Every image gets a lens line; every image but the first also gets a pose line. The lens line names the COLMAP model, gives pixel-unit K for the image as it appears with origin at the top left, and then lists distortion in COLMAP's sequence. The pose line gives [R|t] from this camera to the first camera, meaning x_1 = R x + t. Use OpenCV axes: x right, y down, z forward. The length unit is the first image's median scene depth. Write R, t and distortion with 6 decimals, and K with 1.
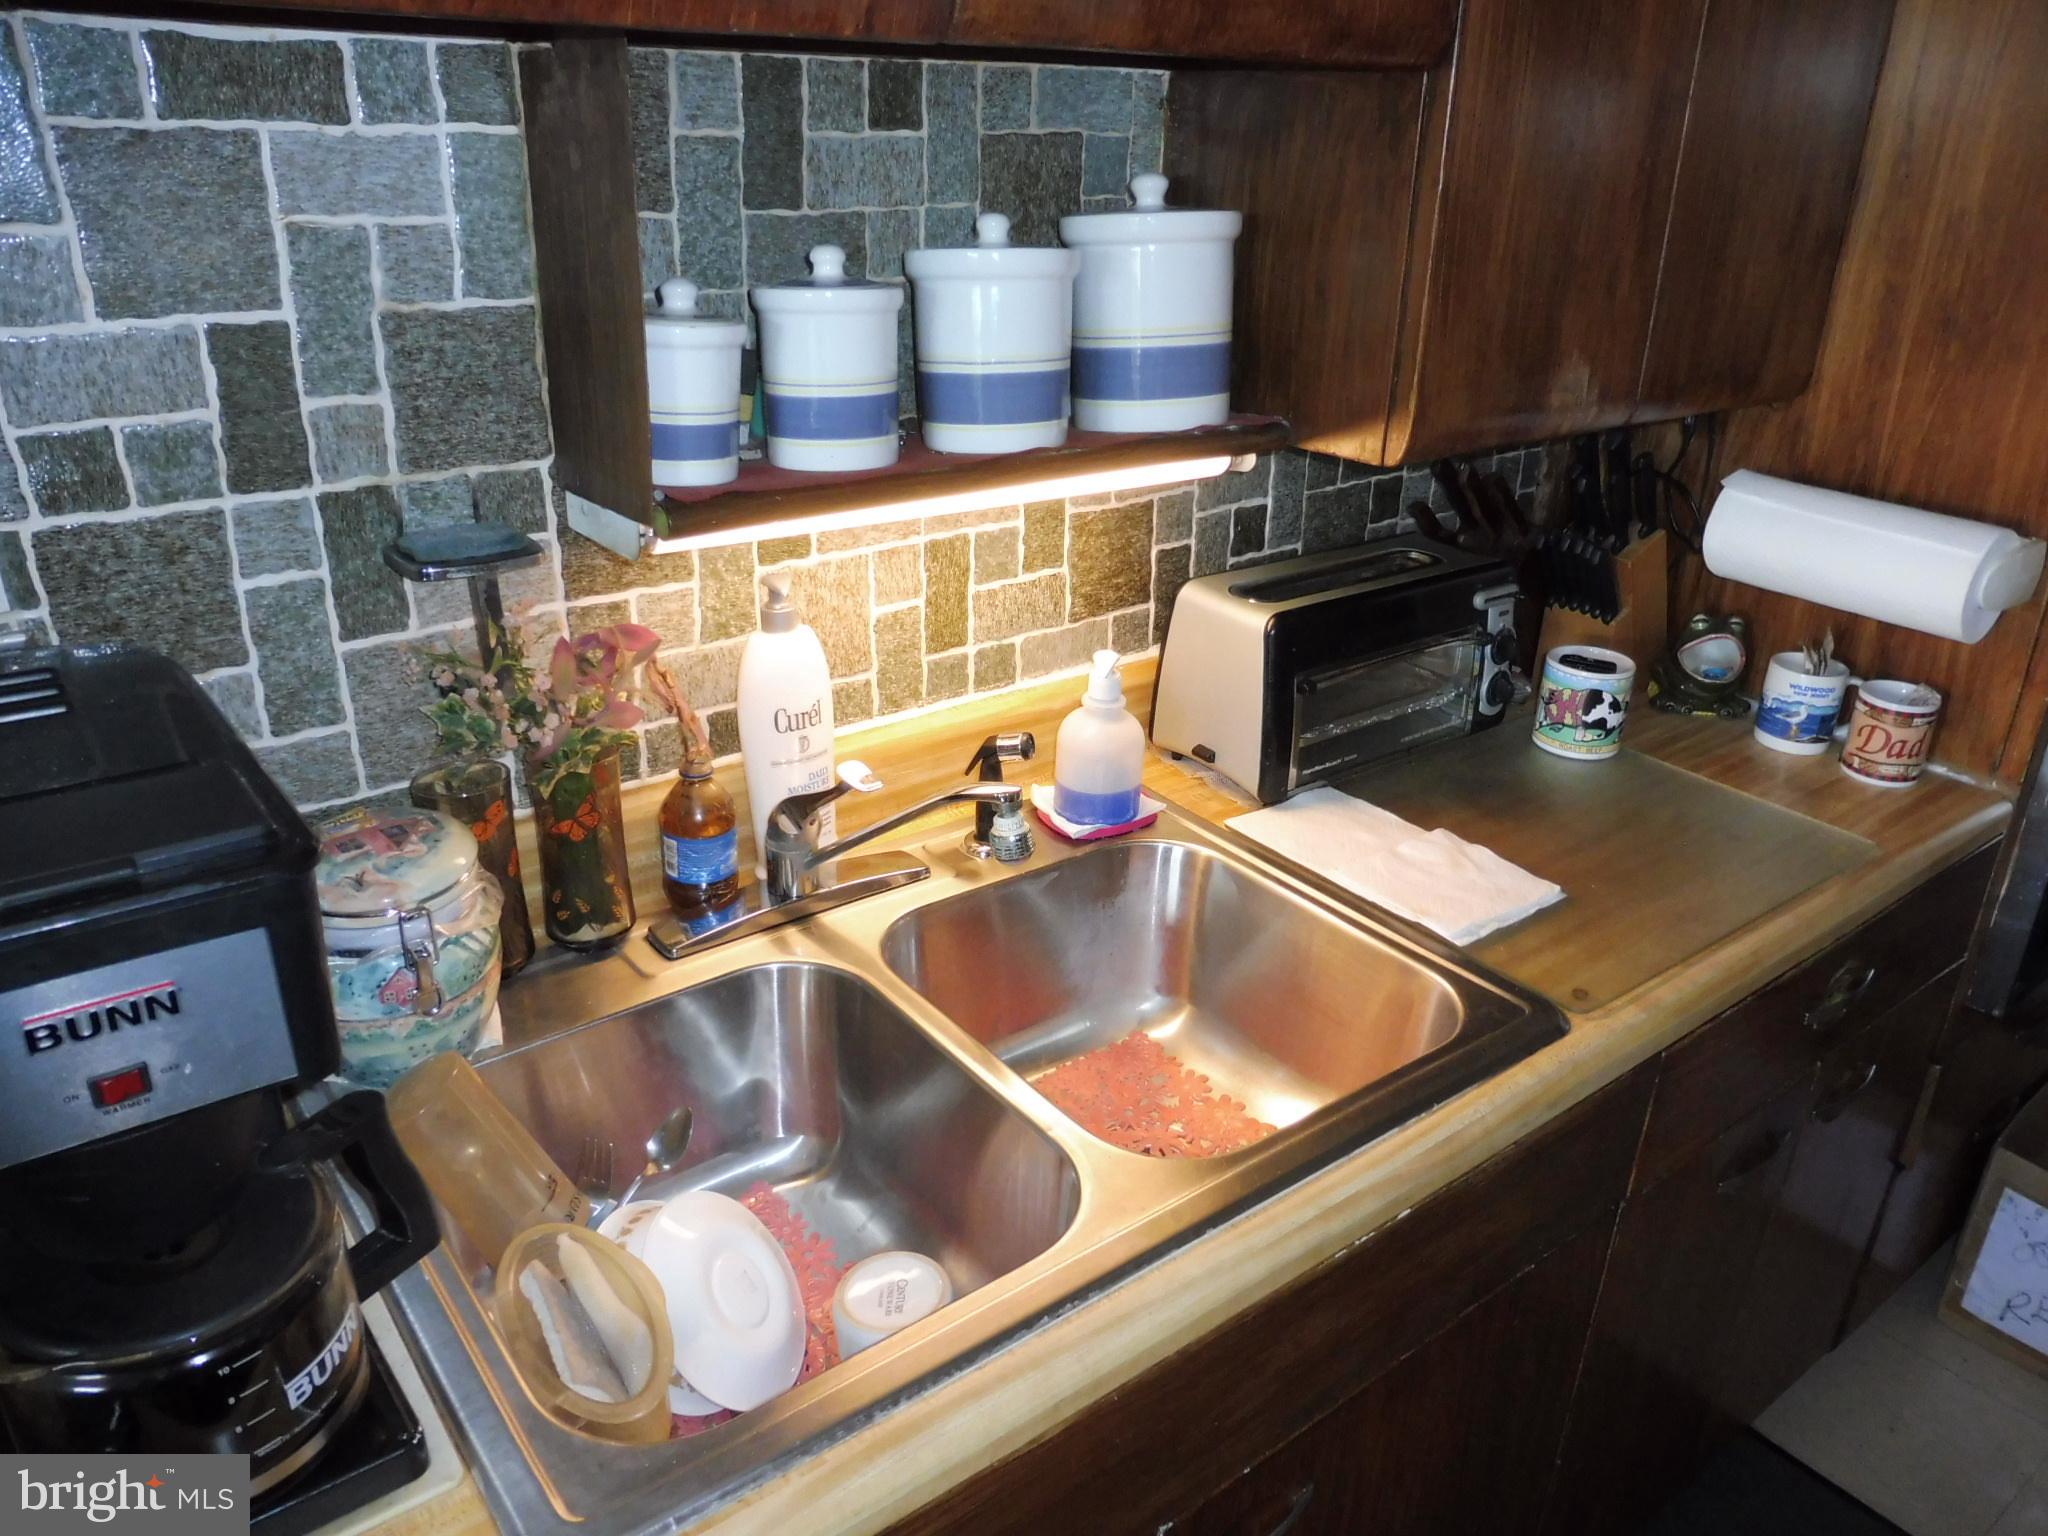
lens RADIAL K [[1494.4, 0, 1041.9], [0, 1494.4, 777.4], [0, 0, 1]] dist [-0.032066, 0.017913]
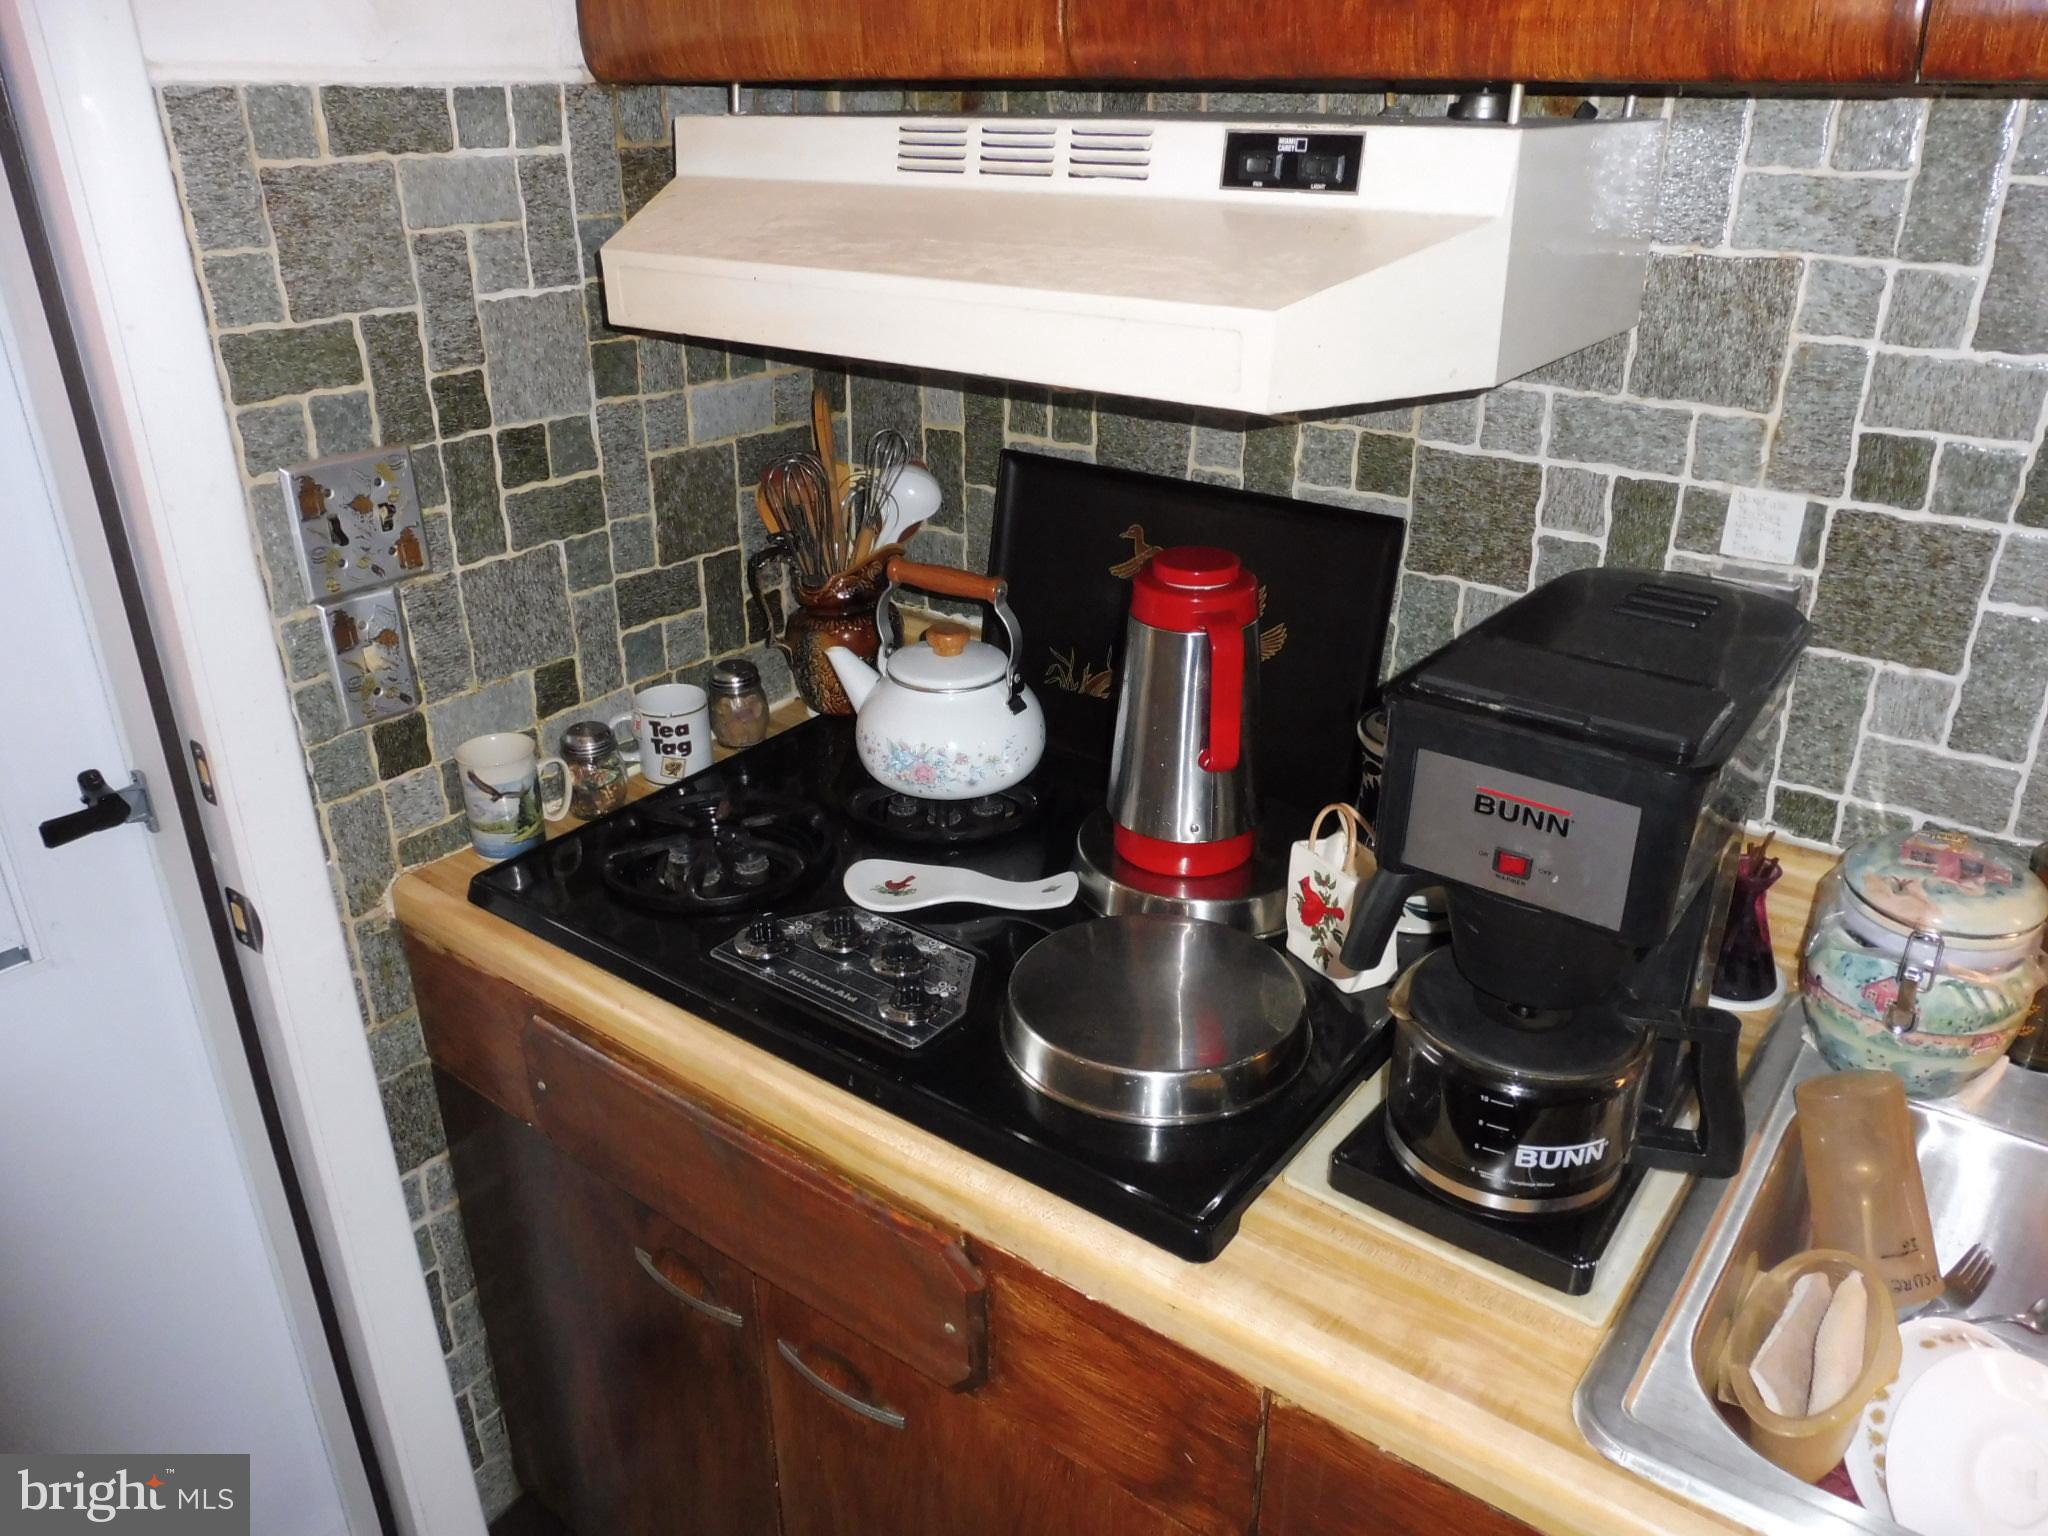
lens RADIAL K [[1494.4, 0, 1039.9], [0, 1494.4, 759.1], [0, 0, 1]] dist [-0.032066, 0.017913]
pose [[0.258225, 0.373619, -0.890914, 0.272674], [-0.395805, 0.882156, 0.255225, -0.034358], [0.881282, 0.286723, 0.375675, 0.031186]]
